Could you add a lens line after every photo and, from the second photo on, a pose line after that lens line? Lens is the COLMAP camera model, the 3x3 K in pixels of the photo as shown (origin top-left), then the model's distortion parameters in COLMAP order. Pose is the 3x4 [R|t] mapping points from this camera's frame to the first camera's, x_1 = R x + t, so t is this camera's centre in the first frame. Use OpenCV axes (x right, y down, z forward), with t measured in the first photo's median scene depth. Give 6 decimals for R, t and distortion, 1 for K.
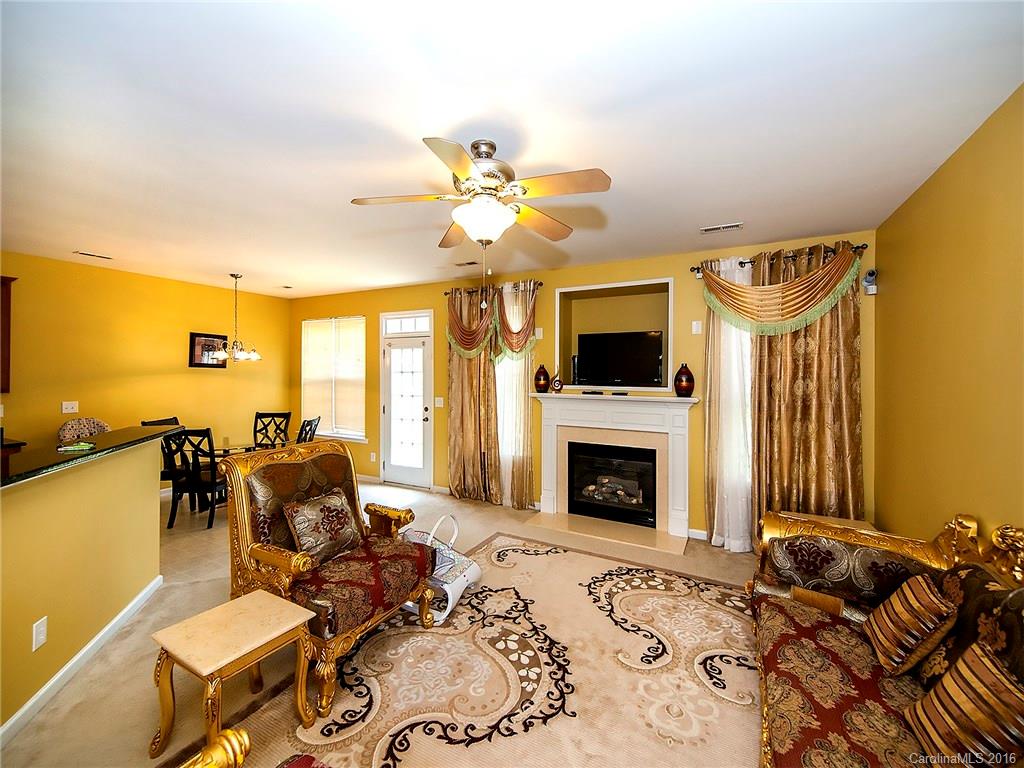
lens RADIAL K [[418.6, 0, 507.2], [0, 418.6, 376.1], [0, 0, 1]] dist [0.014079, -0.006090]
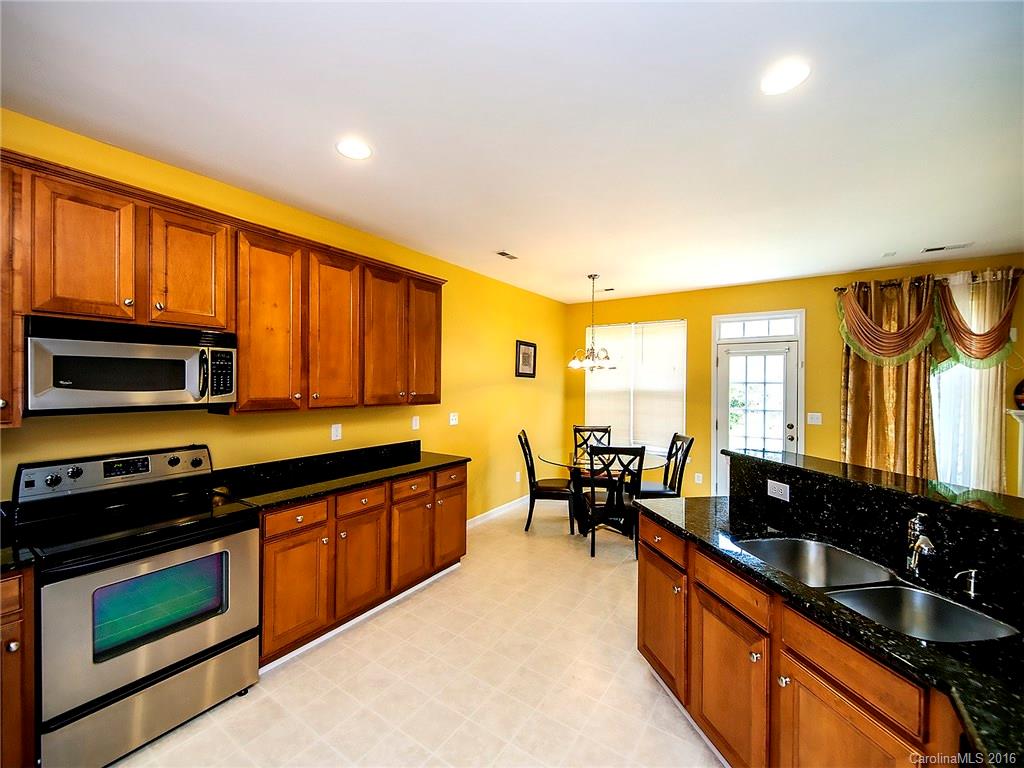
lens RADIAL K [[418.6, 0, 508.2], [0, 418.6, 383.7], [0, 0, 1]] dist [0.014079, -0.006090]
pose [[0.990854, 0.003054, -0.134902, -0.619824], [-0.003665, 0.999984, -0.004280, -0.001480], [0.134886, 0.004735, 0.990850, 0.066193]]
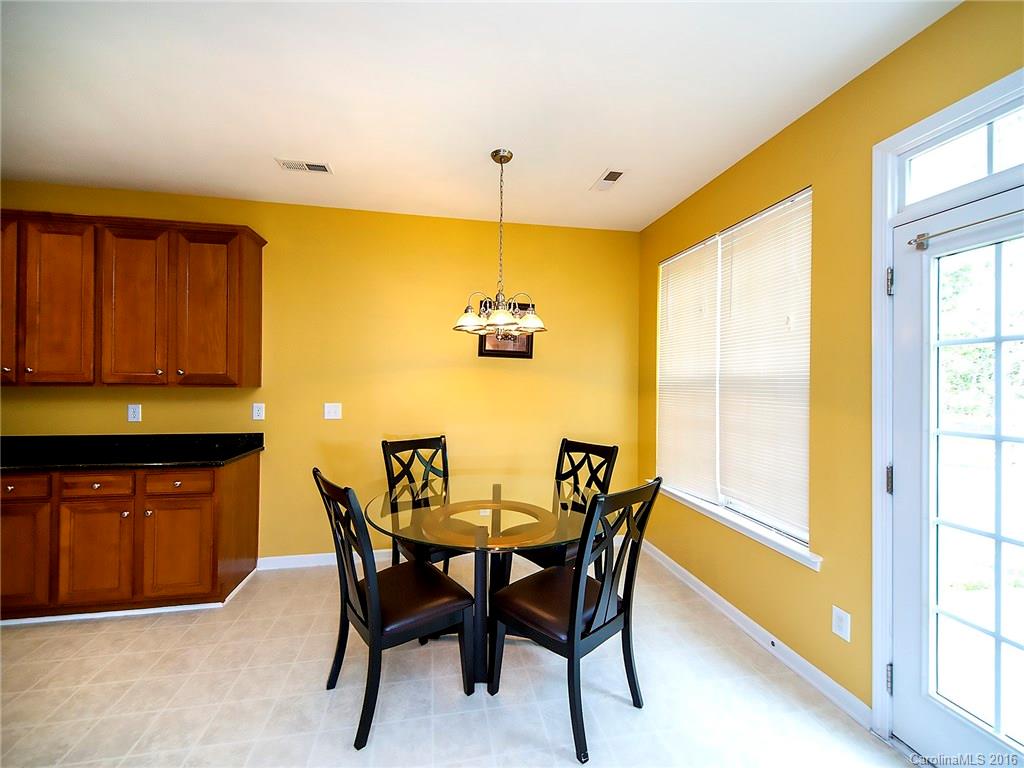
lens RADIAL K [[418.6, 0, 504.3], [0, 418.6, 380.4], [0, 0, 1]] dist [0.014079, -0.006090]
pose [[0.604896, -0.000951, -0.796304, -0.227995], [-0.012326, 0.999868, -0.010557, 0.019837], [0.796209, 0.016201, 0.604805, 0.629691]]
